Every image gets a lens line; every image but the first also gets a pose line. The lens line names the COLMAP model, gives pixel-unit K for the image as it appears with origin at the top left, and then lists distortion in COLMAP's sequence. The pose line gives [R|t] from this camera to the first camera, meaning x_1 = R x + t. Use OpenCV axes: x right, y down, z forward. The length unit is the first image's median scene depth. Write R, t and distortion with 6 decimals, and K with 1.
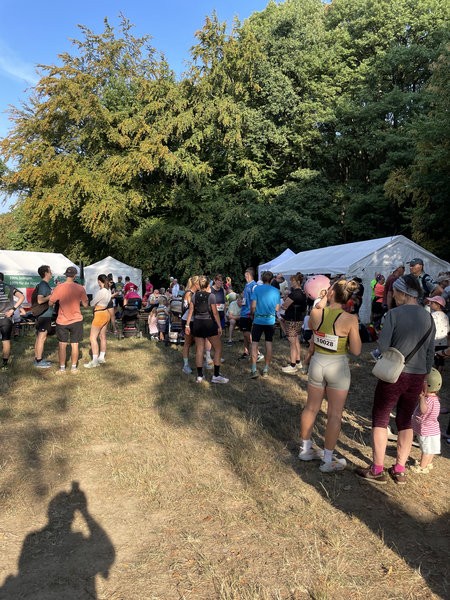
lens RADIAL K [[458.3, 0, 225.0], [0, 458.3, 300.0], [0, 0, 1]] dist [0.086483, -0.114053]
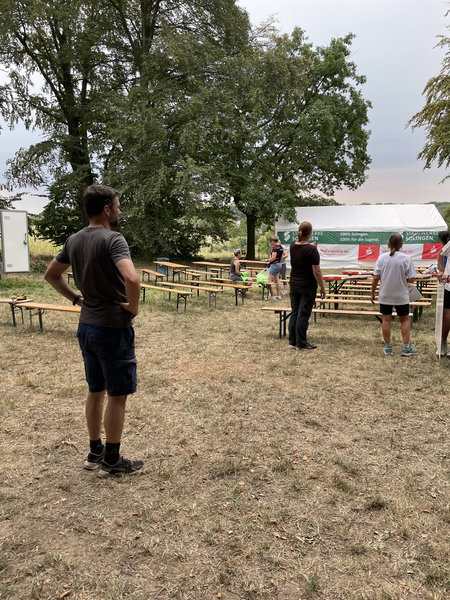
lens RADIAL K [[460.0, 0, 232.9], [0, 460.0, 300.8], [0, 0, 1]] dist [0.085265, -0.110250]
pose [[0.415584, 0.124701, -0.900966, 0.243813], [-0.040131, 0.992106, 0.118804, -0.011303], [0.908669, -0.013216, 0.417308, 0.283395]]
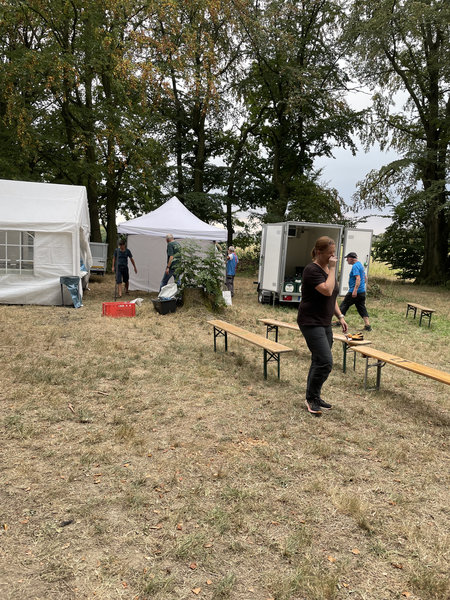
lens RADIAL K [[458.3, 0, 225.0], [0, 458.3, 300.0], [0, 0, 1]] dist [0.086483, -0.114053]
pose [[-0.266908, 0.091414, -0.959377, 0.174129], [-0.099773, 0.987521, 0.121854, -0.012609], [0.958543, 0.128244, -0.254457, 0.278624]]
